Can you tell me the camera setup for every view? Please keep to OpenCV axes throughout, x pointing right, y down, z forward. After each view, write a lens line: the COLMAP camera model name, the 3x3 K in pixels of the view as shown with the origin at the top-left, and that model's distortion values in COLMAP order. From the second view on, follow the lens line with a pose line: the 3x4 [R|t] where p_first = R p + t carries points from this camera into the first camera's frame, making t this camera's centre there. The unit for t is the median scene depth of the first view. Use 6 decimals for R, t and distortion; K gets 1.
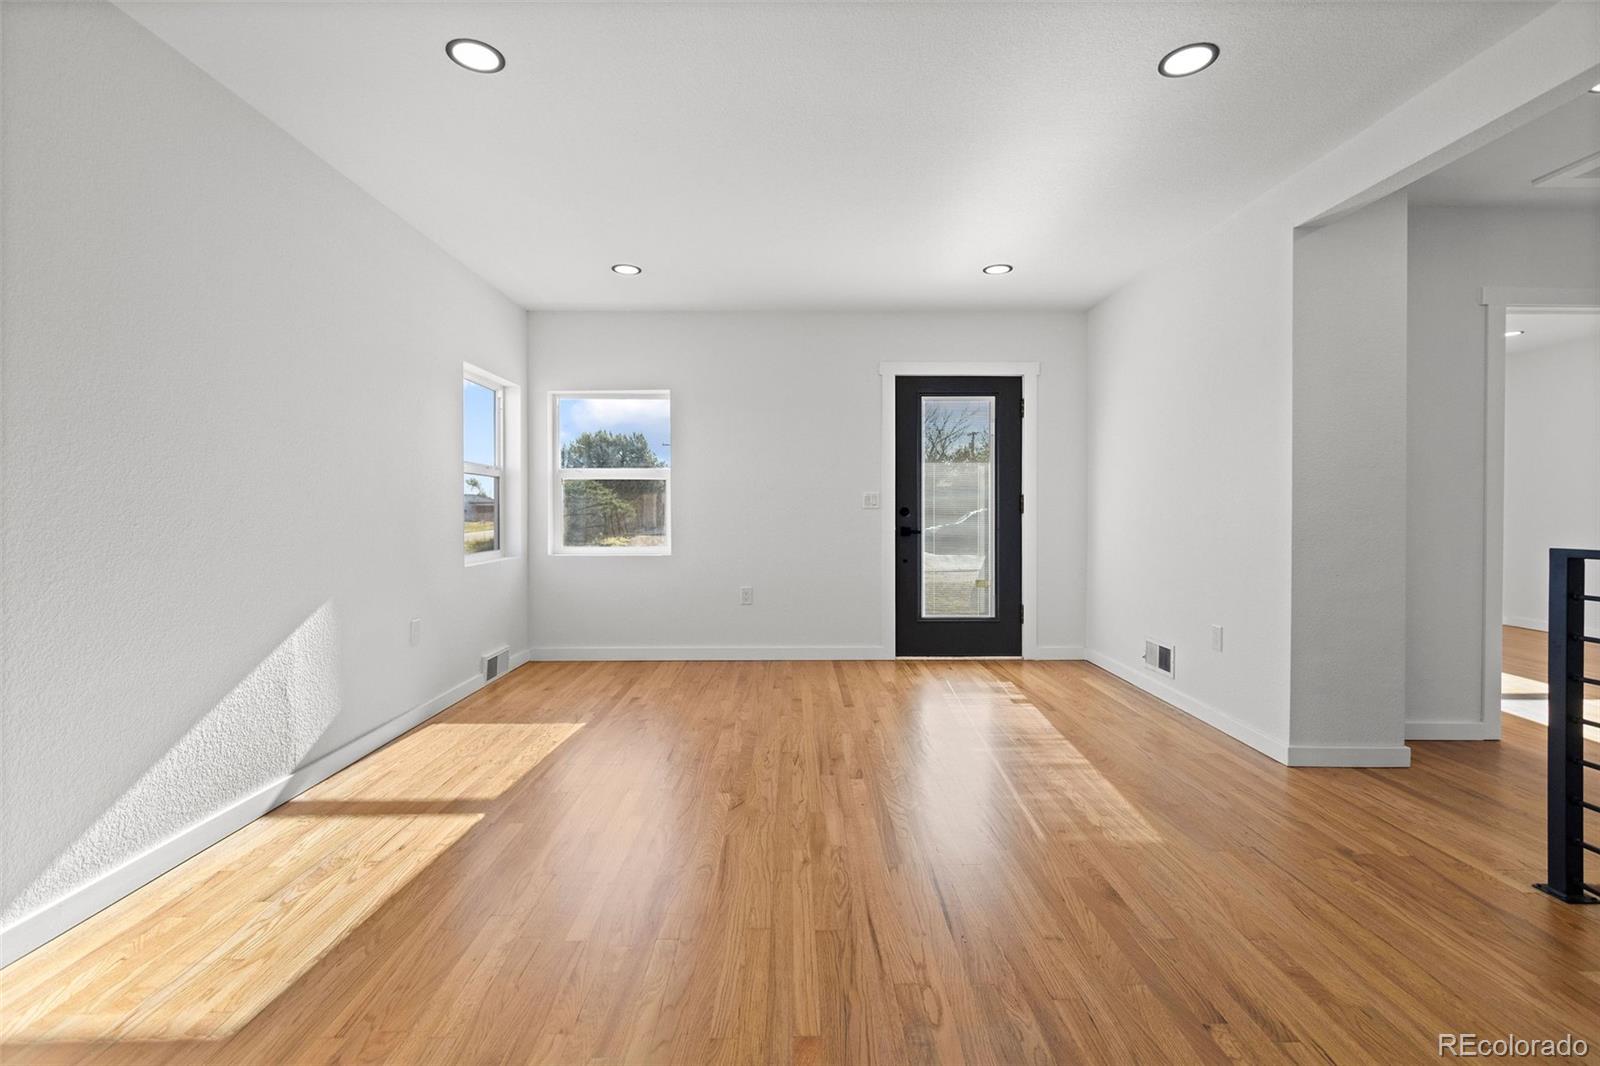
lens RADIAL K [[723.2, 0, 800.0], [0, 723.2, 533.0], [0, 0, 1]] dist [0.000504, -0.000054]
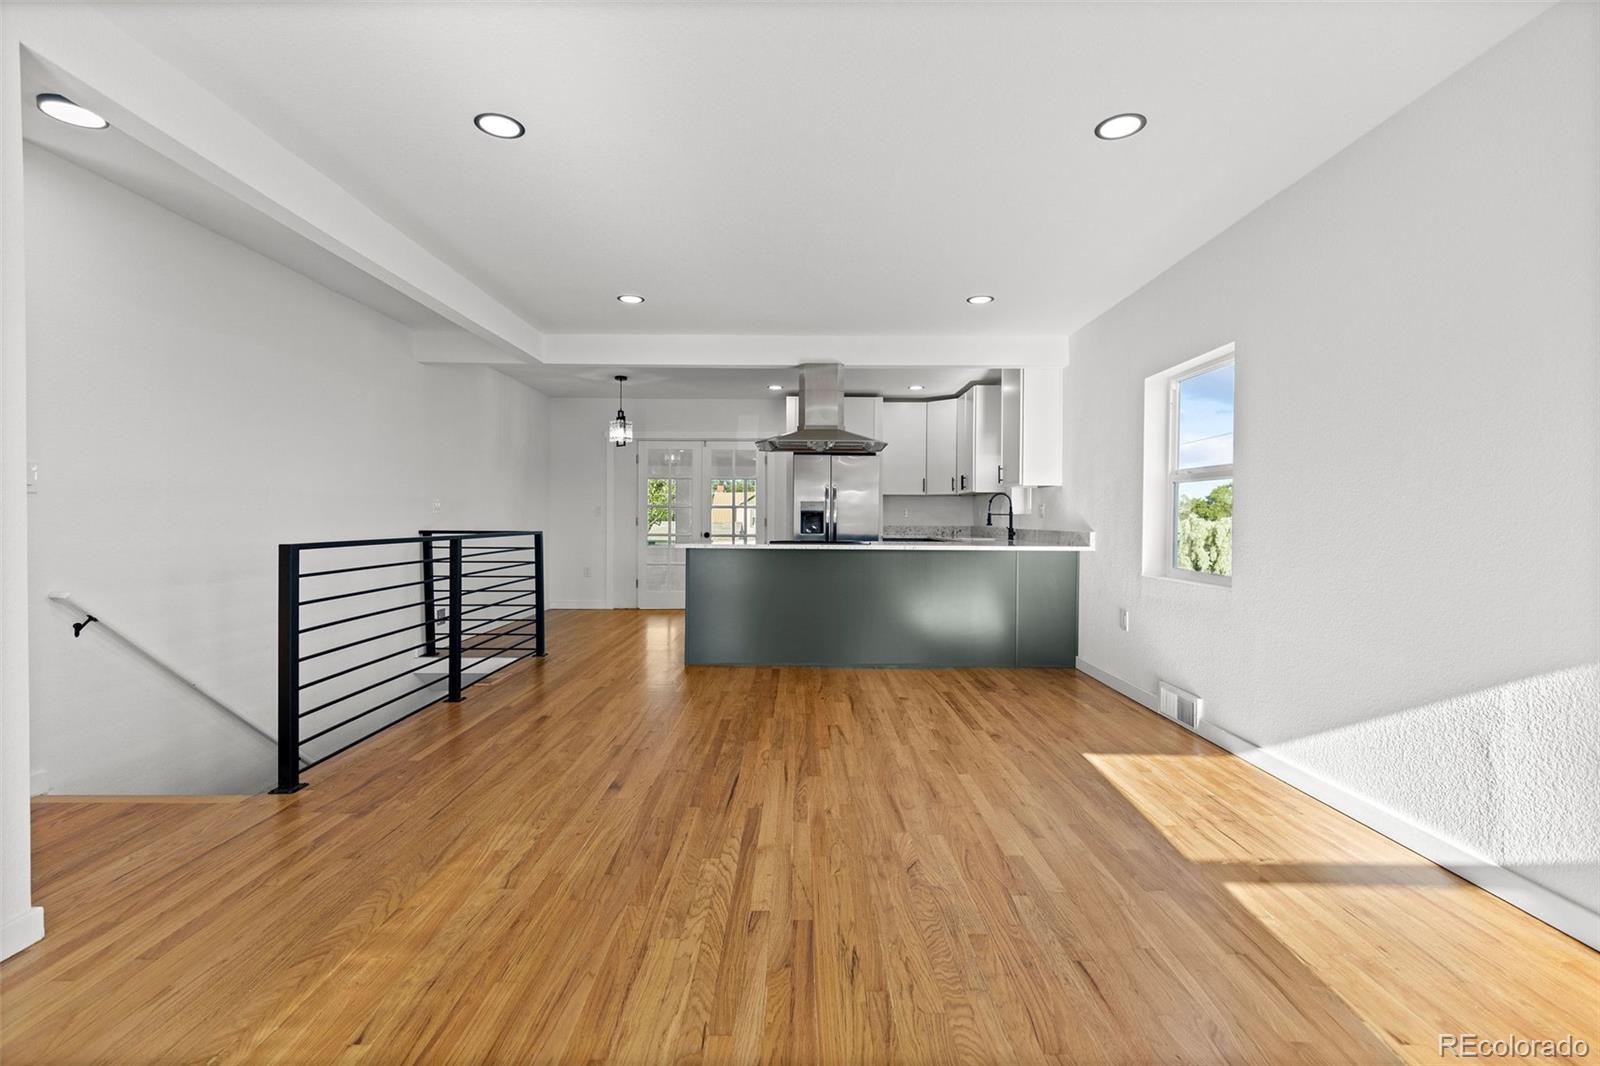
lens RADIAL K [[723.2, 0, 800.0], [0, 723.2, 533.0], [0, 0, 1]] dist [0.000504, -0.000054]
pose [[-0.999935, -0.006280, 0.009492, 0.040727], [-0.005781, 0.998644, 0.051744, -0.060506], [-0.009804, 0.051685, -0.998615, 1.857805]]
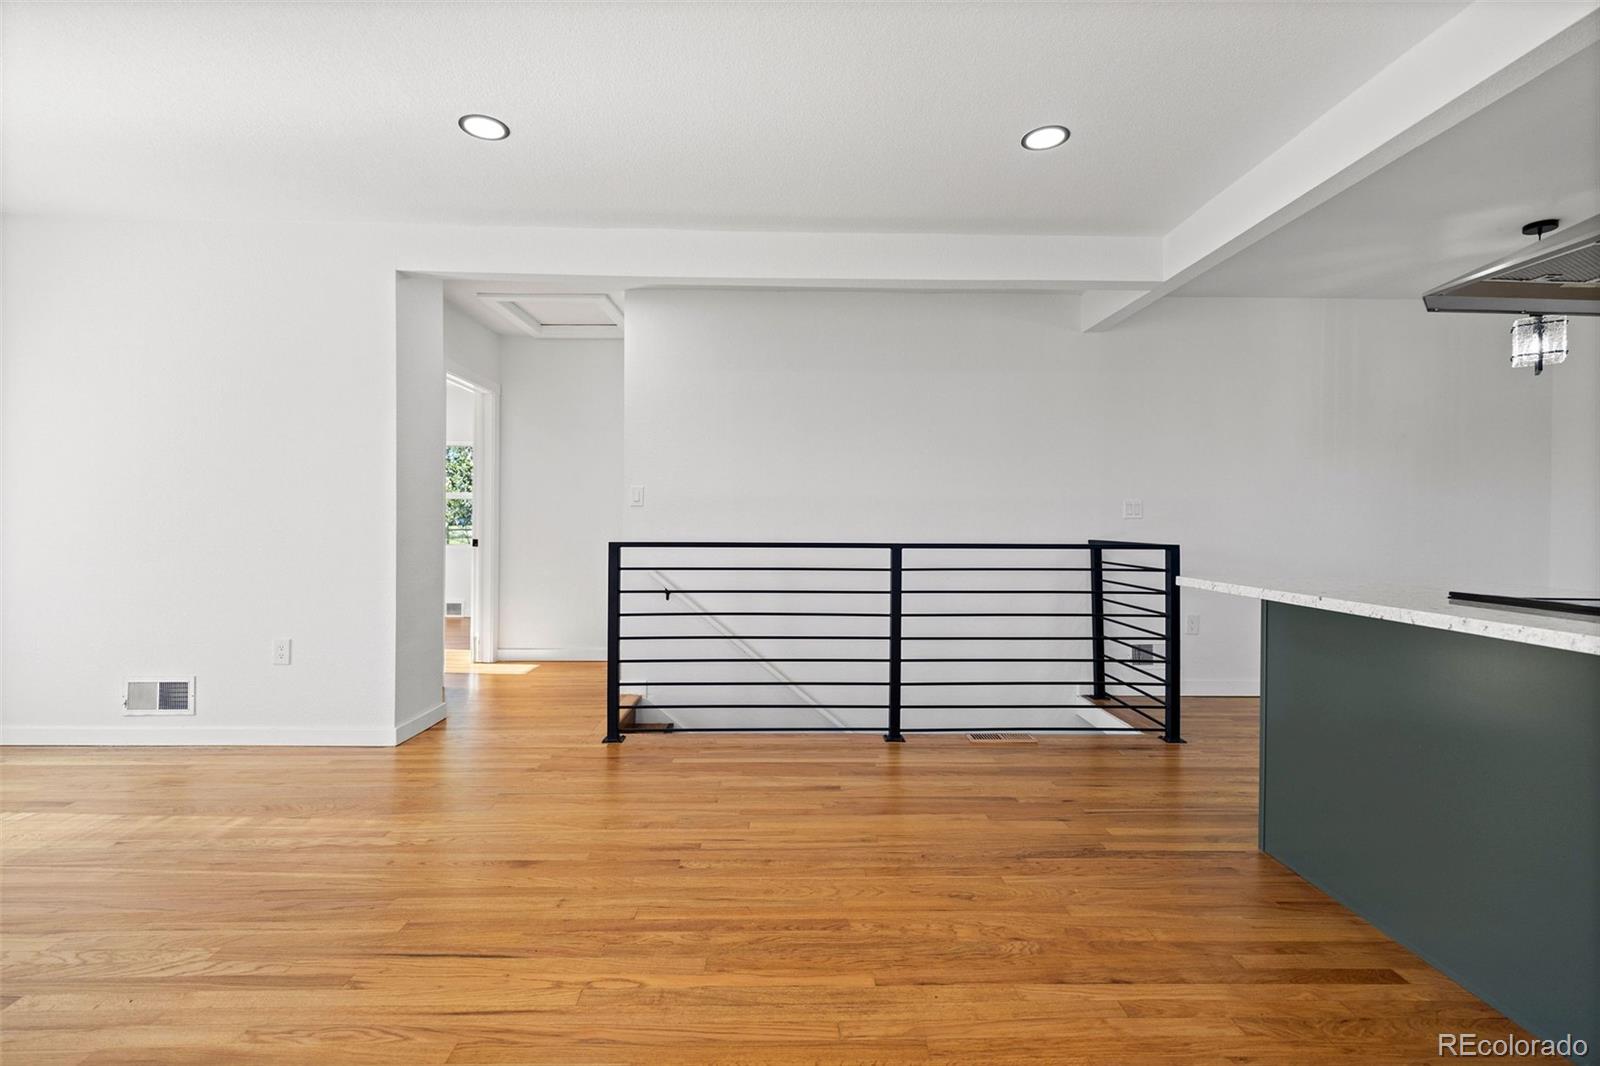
lens RADIAL K [[720.7, 0, 799.8], [0, 720.7, 538.3], [0, 0, 1]] dist [0.001324, 0.000338]
pose [[-0.011982, -0.025474, 0.999604, -0.526602], [0.026160, 0.999325, 0.025781, -0.015301], [-0.999586, 0.026458, -0.011307, 0.437881]]
